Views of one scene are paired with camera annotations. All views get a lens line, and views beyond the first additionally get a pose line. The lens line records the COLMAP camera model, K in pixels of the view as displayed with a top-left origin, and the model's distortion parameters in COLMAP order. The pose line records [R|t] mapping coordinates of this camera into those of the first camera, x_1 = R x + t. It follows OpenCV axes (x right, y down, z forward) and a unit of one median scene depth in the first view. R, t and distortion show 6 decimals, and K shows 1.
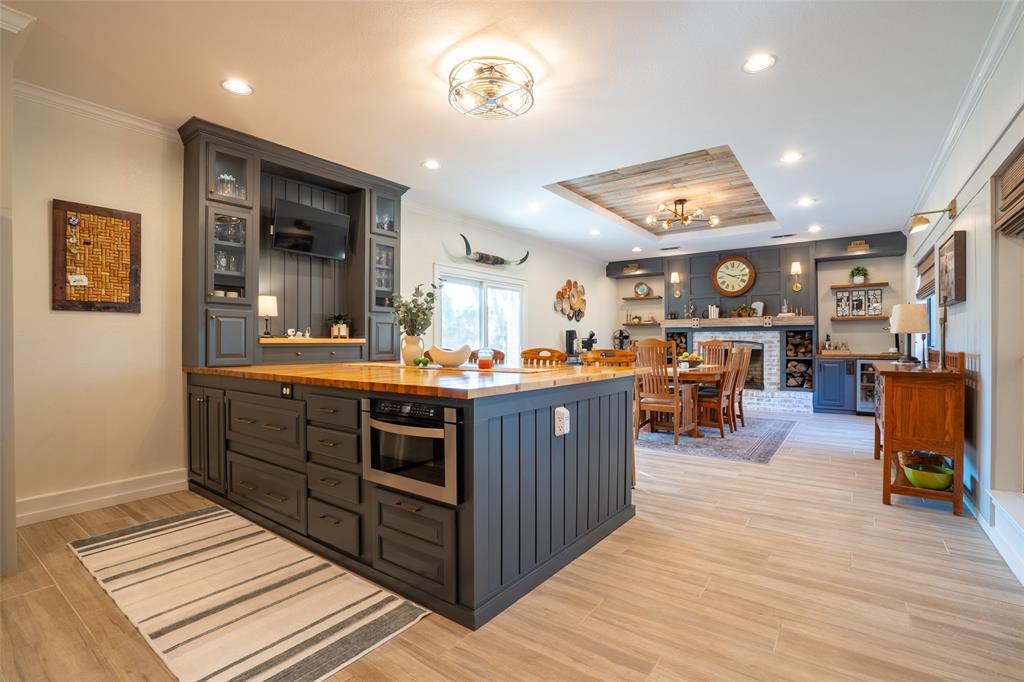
lens RADIAL K [[477.6, 0, 520.0], [0, 477.6, 344.3], [0, 0, 1]] dist [-0.038831, 0.008149]
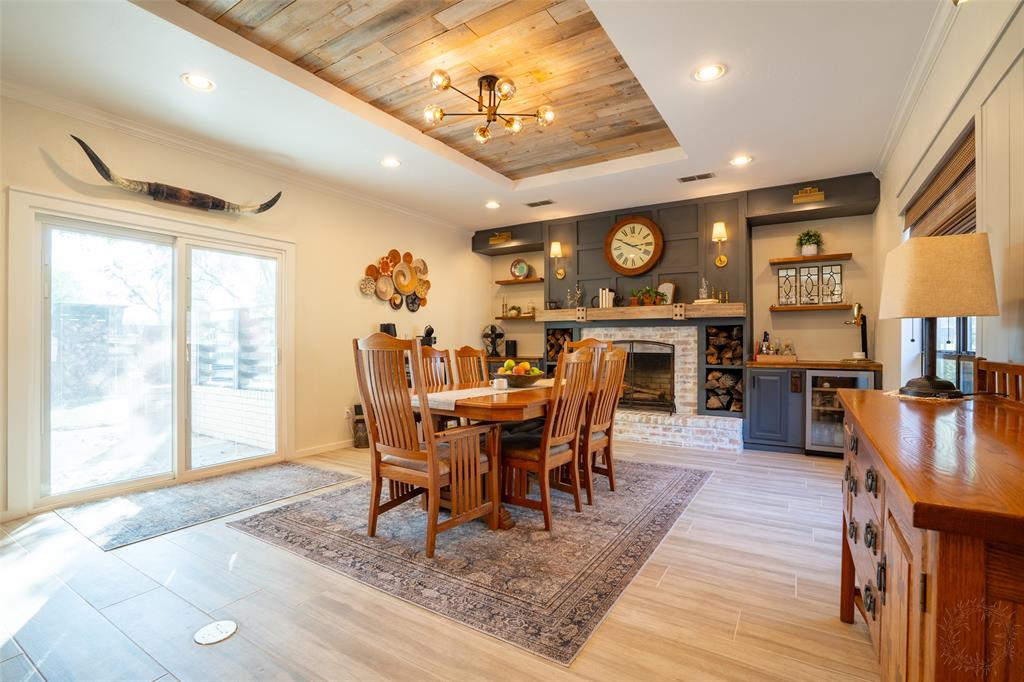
lens RADIAL K [[477.6, 0, 521.8], [0, 477.6, 343.8], [0, 0, 1]] dist [-0.038831, 0.008149]
pose [[0.997380, 0.002318, 0.072297, 0.256658], [-0.002156, 0.999995, -0.002320, -0.000757], [-0.072302, 0.002158, 0.997380, 0.348863]]
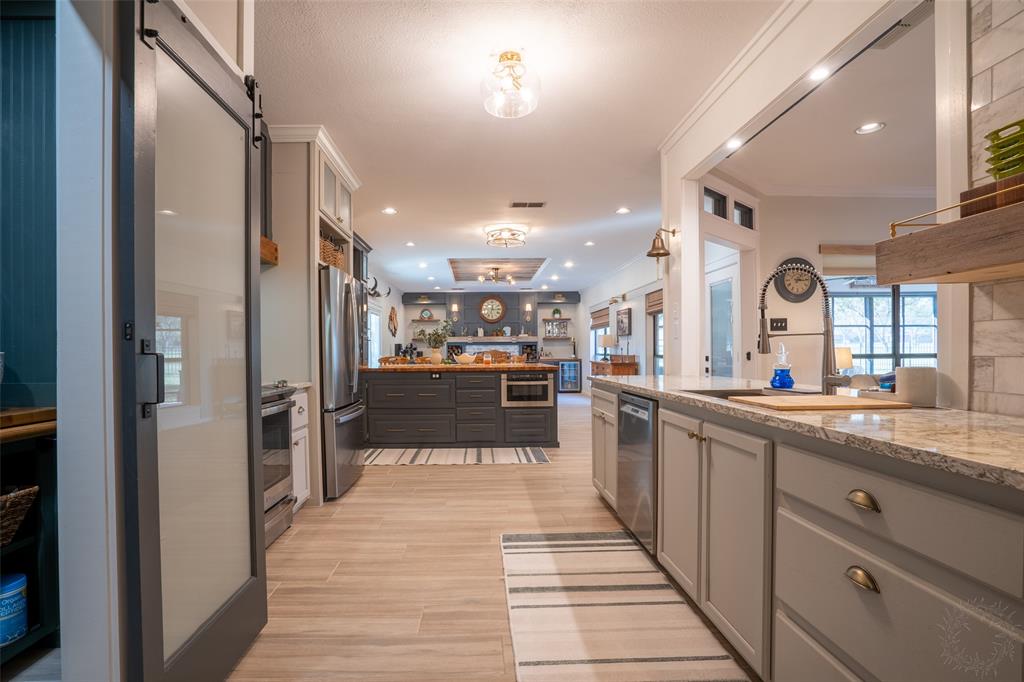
lens RADIAL K [[477.6, 0, 498.2], [0, 477.6, 363.2], [0, 0, 1]] dist [-0.038831, 0.008149]
pose [[0.794534, -0.017152, 0.606978, -0.519486], [0.007365, 0.999800, 0.018611, 0.002798], [-0.607175, -0.010317, 0.794501, -0.272746]]
